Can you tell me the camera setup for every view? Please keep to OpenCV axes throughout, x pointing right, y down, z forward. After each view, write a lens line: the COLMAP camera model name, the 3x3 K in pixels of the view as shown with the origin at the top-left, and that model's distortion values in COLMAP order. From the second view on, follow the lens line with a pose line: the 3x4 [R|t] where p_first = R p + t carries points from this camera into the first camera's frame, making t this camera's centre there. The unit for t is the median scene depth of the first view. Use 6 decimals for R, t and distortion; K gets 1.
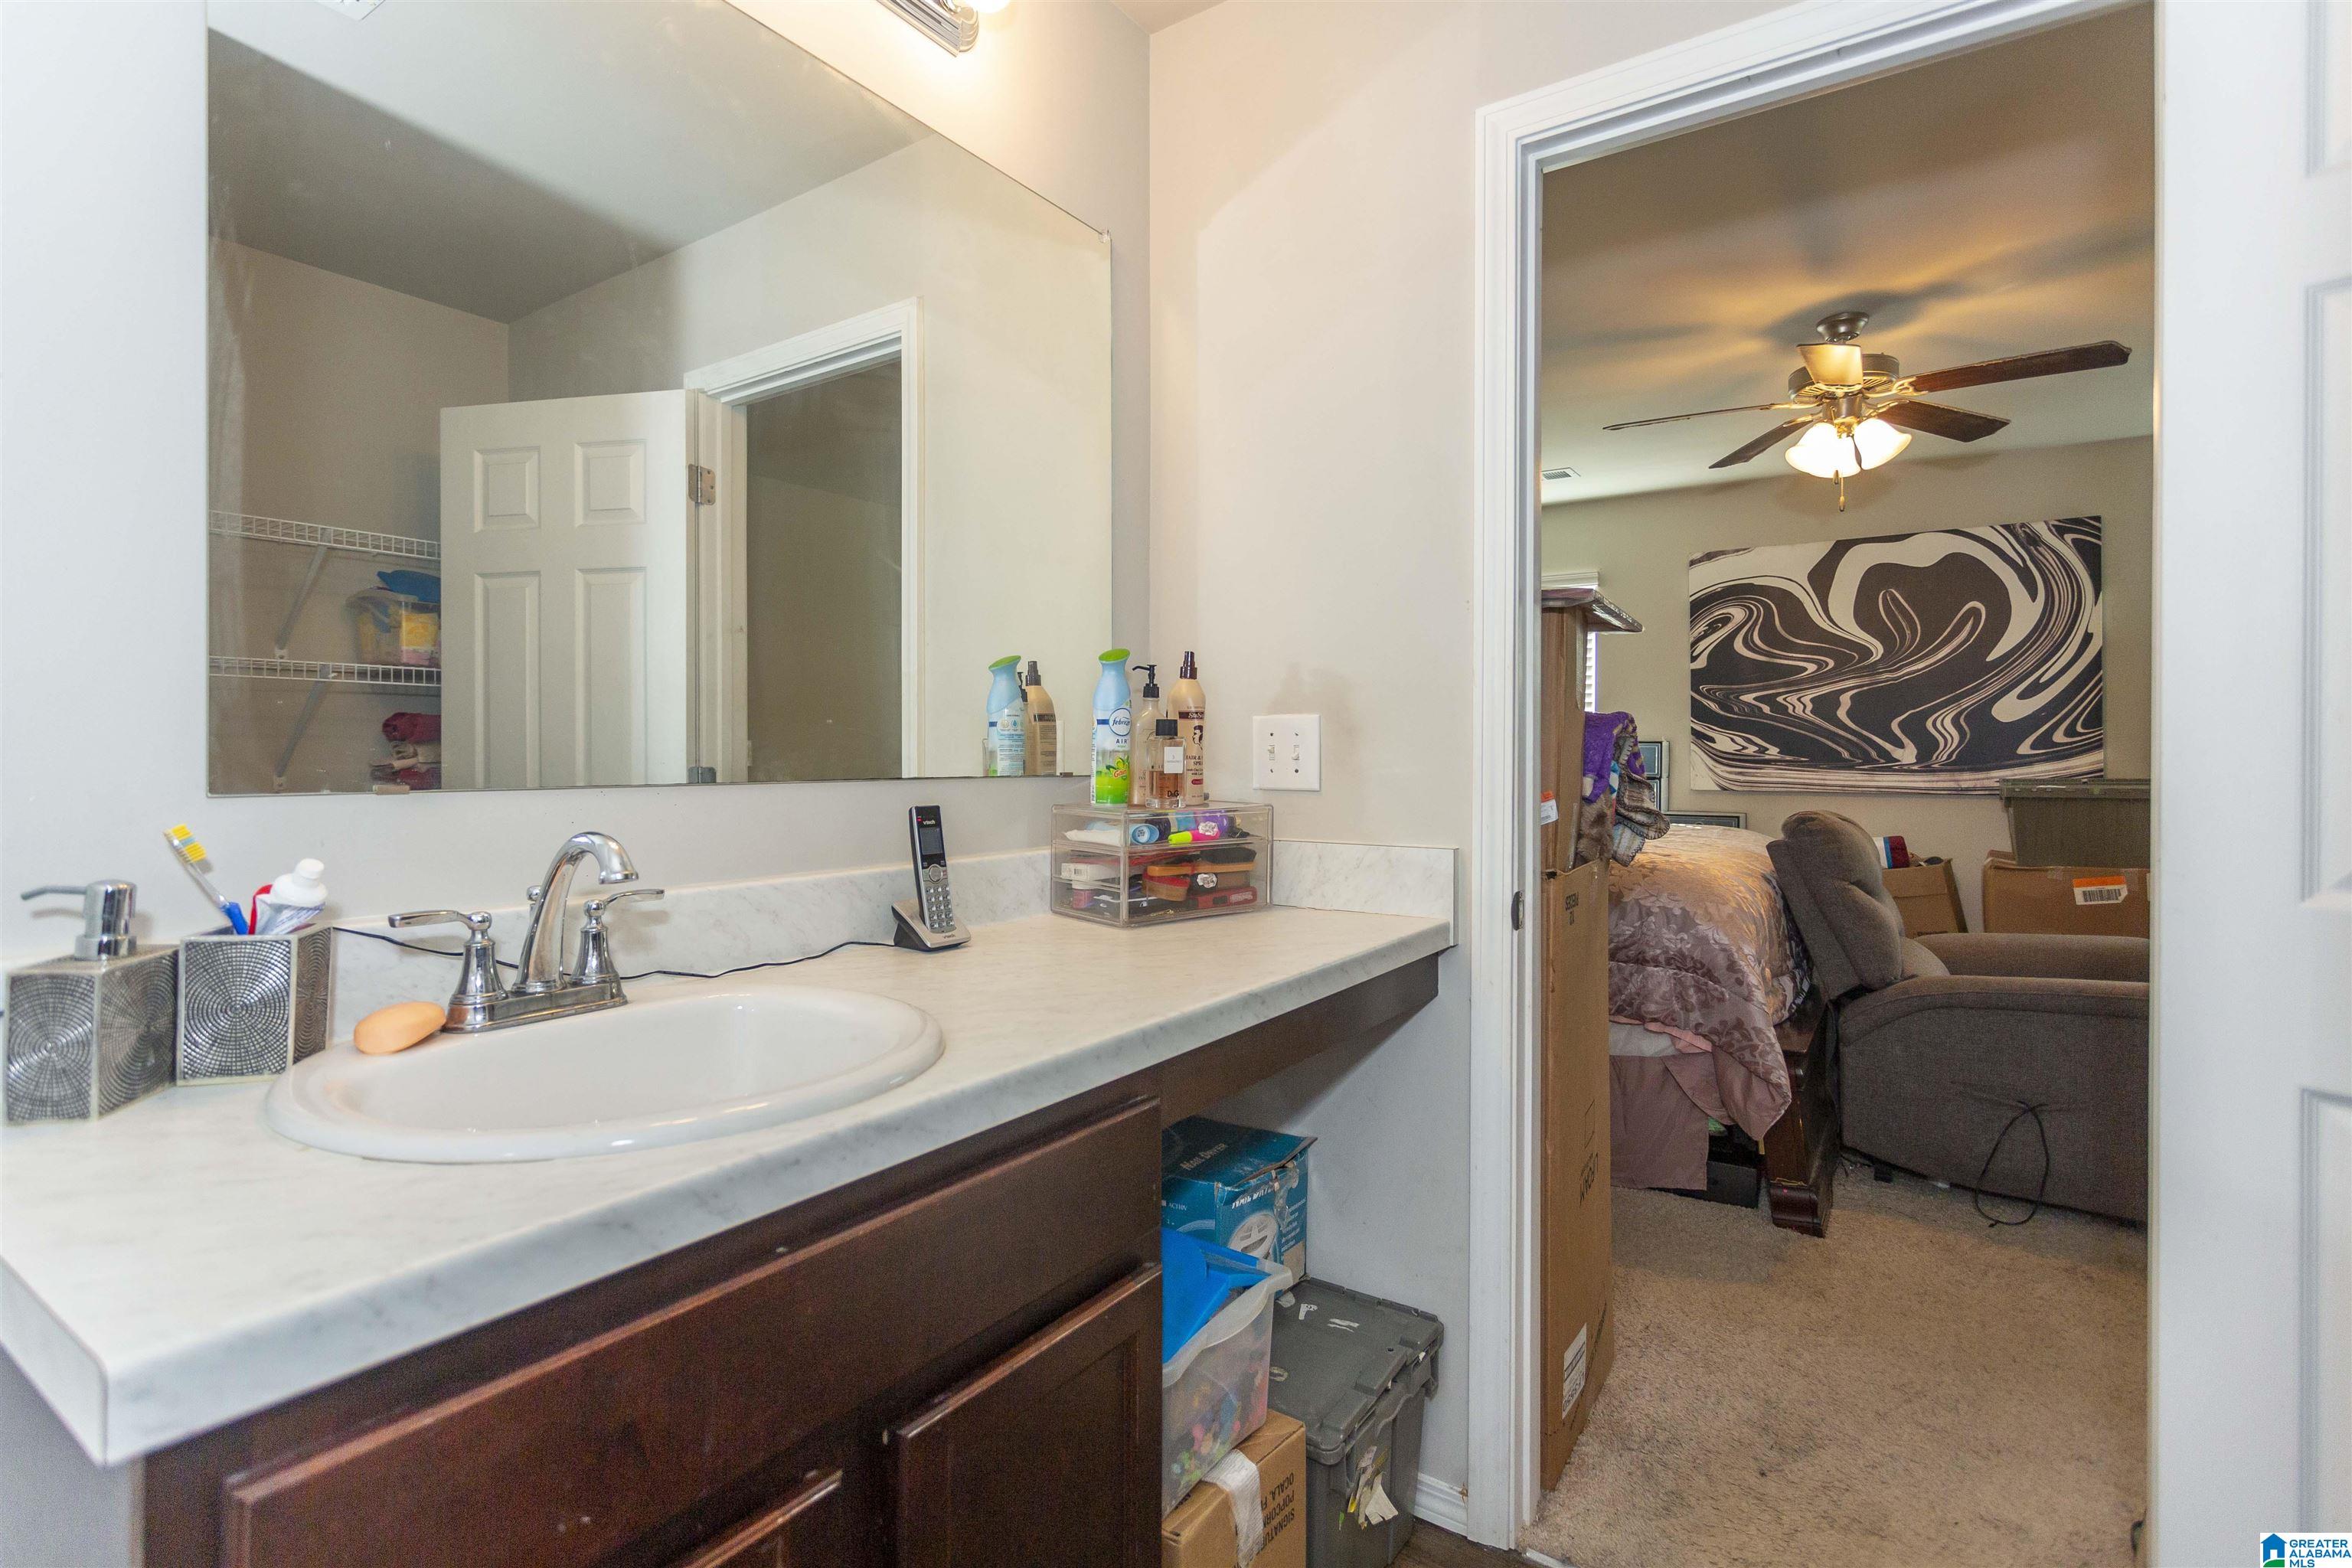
lens RADIAL K [[1107.8, 0, 1170.4], [0, 1107.8, 769.1], [0, 0, 1]] dist [0.001496, 0.002205]
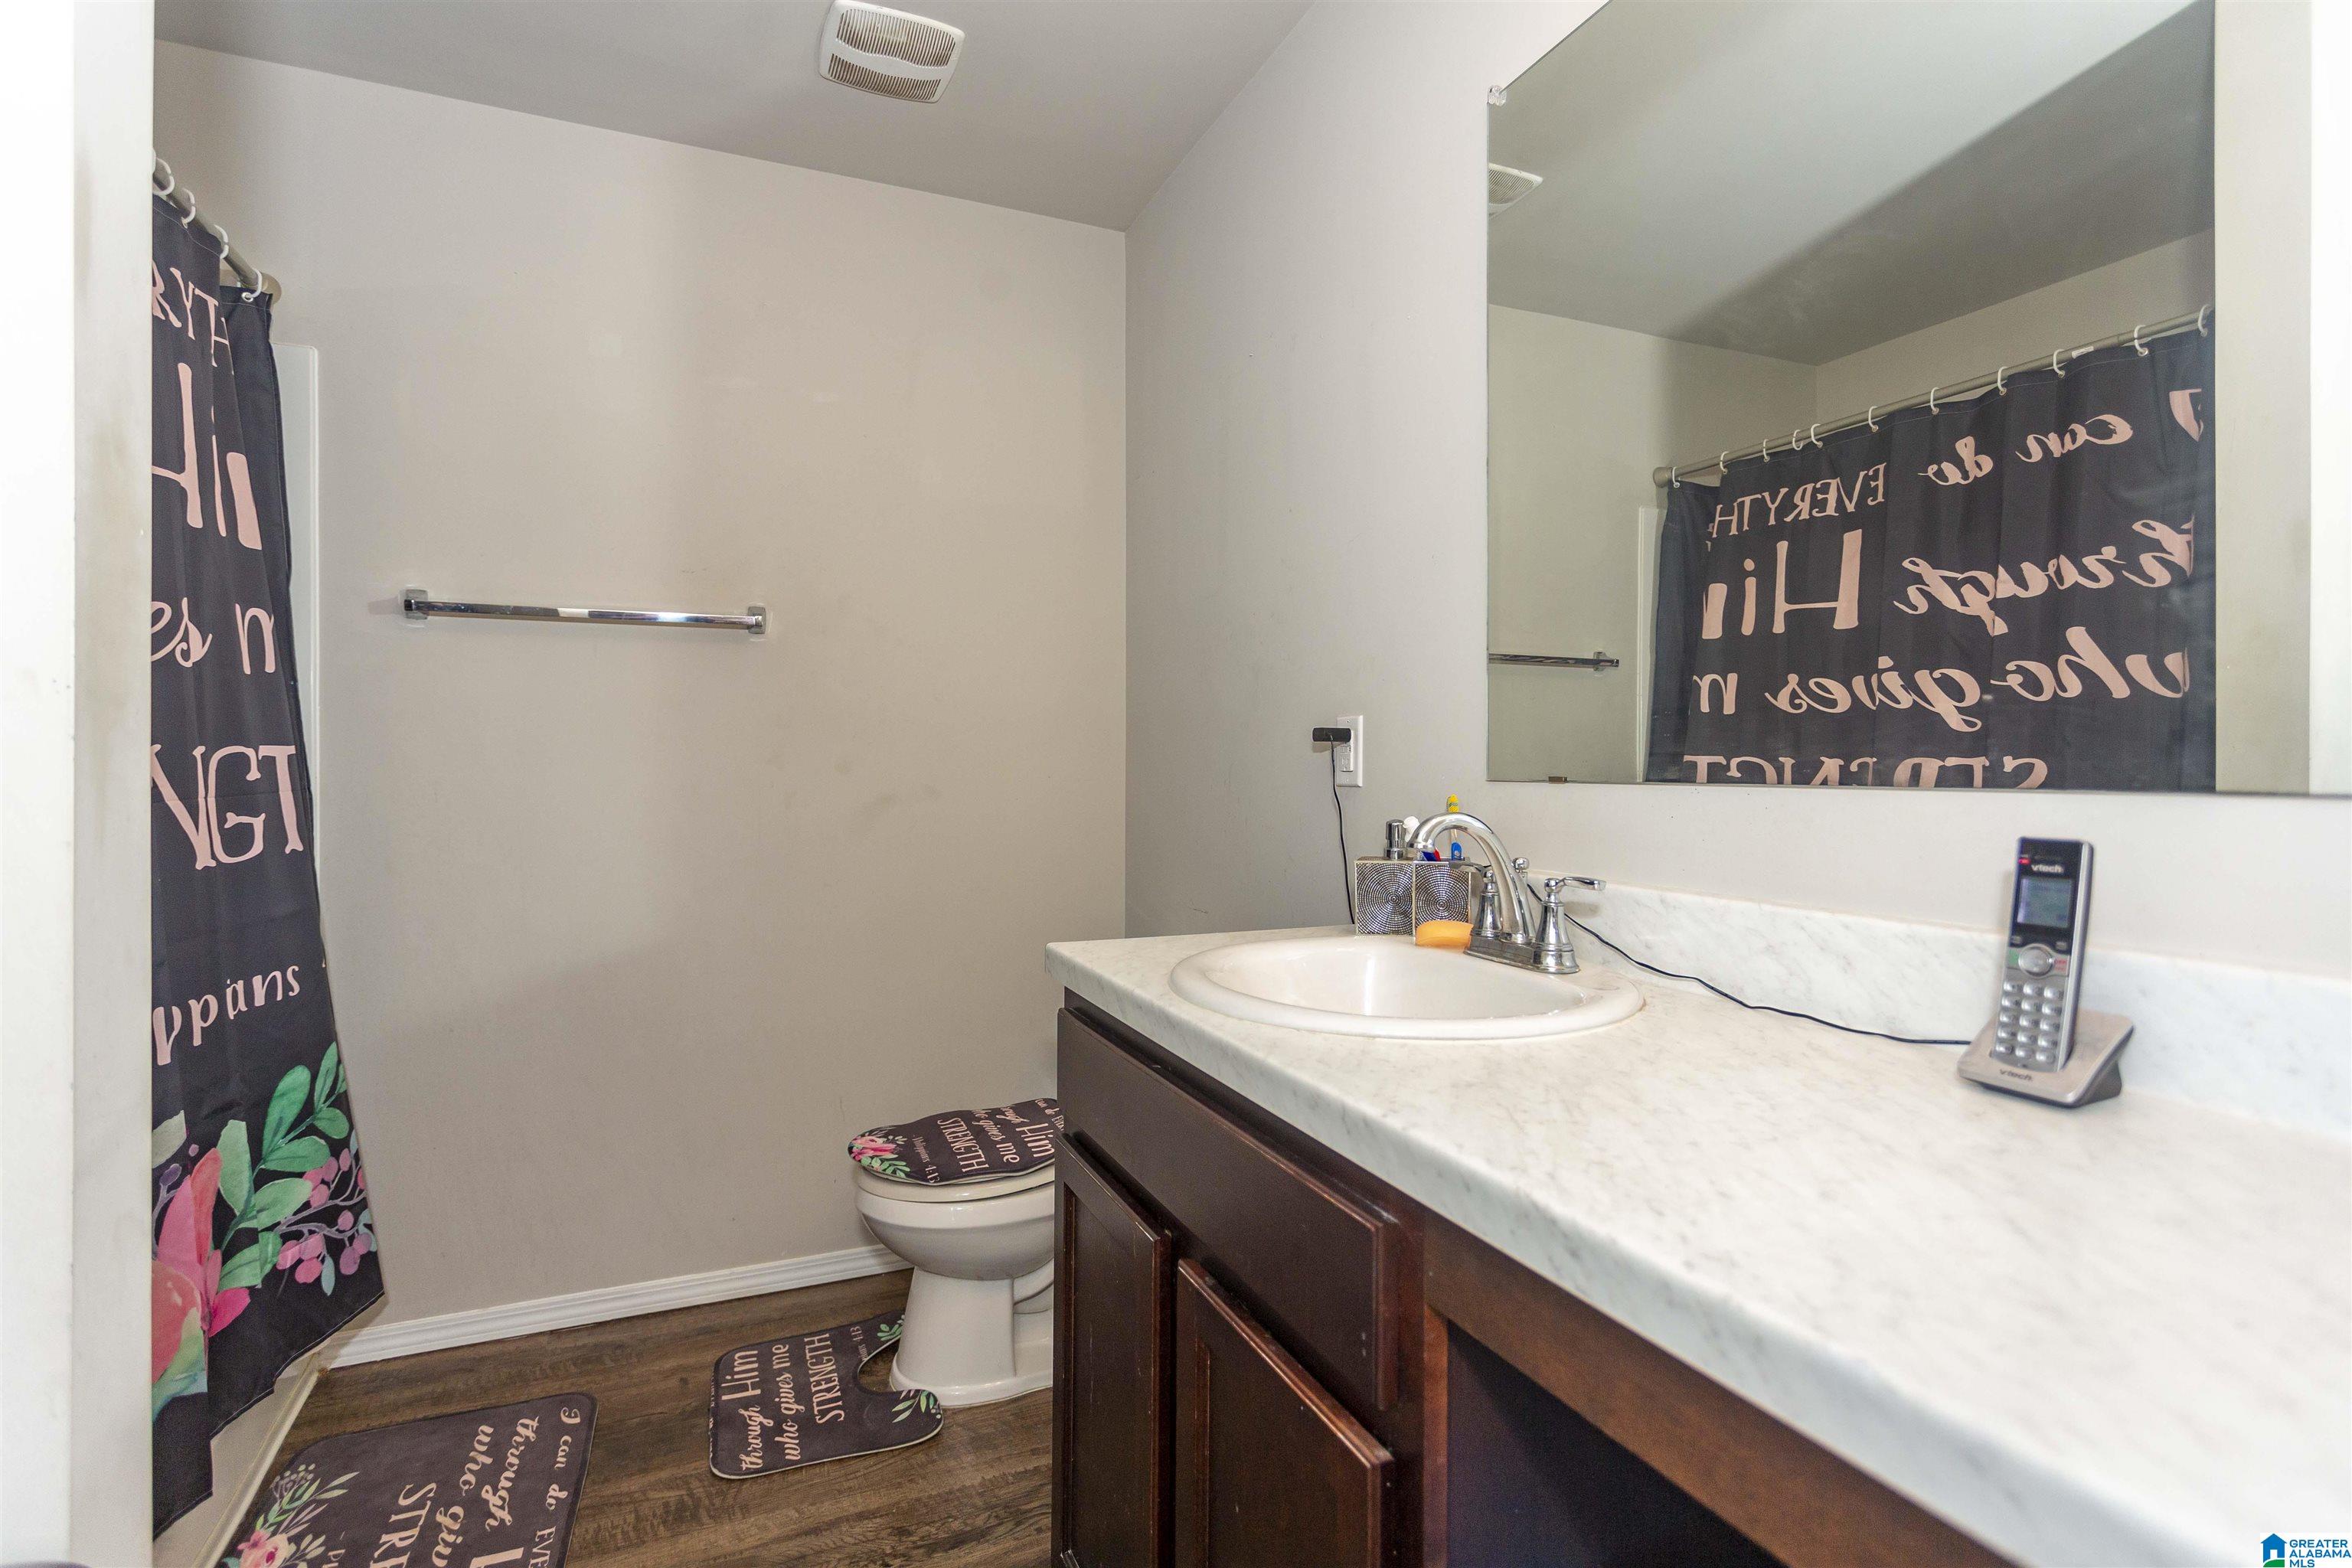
lens RADIAL K [[1107.8, 0, 1170.4], [0, 1107.8, 769.1], [0, 0, 1]] dist [0.001496, 0.002205]
pose [[-0.532442, 0.001997, -0.846464, 0.510772], [-0.016595, 0.999780, 0.012798, -0.001468], [0.846304, 0.020861, -0.532292, 0.975789]]
